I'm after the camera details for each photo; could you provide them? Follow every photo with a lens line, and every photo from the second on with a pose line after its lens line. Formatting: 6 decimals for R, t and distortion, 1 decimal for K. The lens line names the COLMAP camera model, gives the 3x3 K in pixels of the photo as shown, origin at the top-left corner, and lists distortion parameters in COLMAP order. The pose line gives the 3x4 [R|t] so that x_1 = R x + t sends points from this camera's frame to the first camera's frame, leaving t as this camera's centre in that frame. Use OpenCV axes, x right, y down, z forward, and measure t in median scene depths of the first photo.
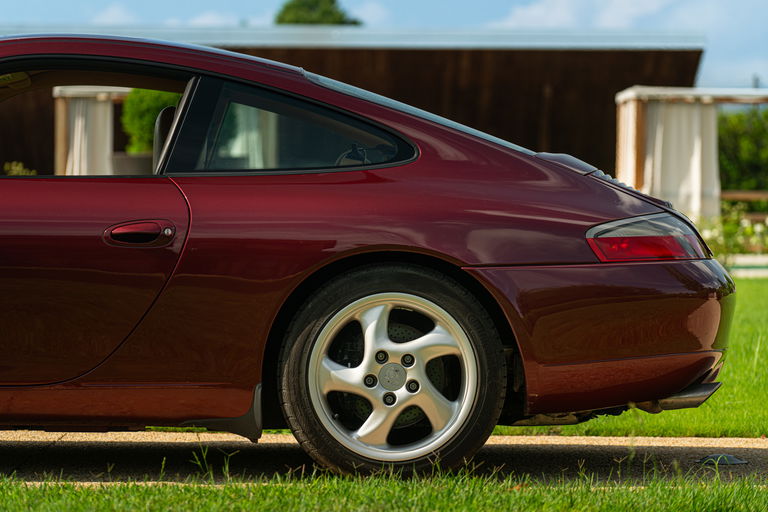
lens RADIAL K [[3252.9, 0, 384.0], [0, 3252.9, 256.0], [0, 0, 1]] dist [0.185804, 2.131948]
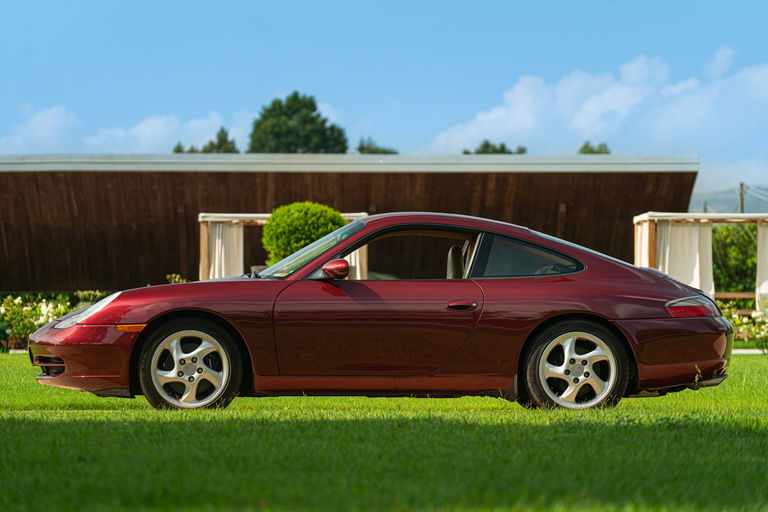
lens RADIAL K [[3466.4, 0, 384.0], [0, 3466.4, 256.0], [0, 0, 1]] dist [0.051385, 2.867572]
pose [[0.999922, -0.006761, 0.010548, -0.149636], [0.007100, 0.999448, -0.032442, 0.034630], [-0.010323, 0.032514, 0.999418, -1.311044]]
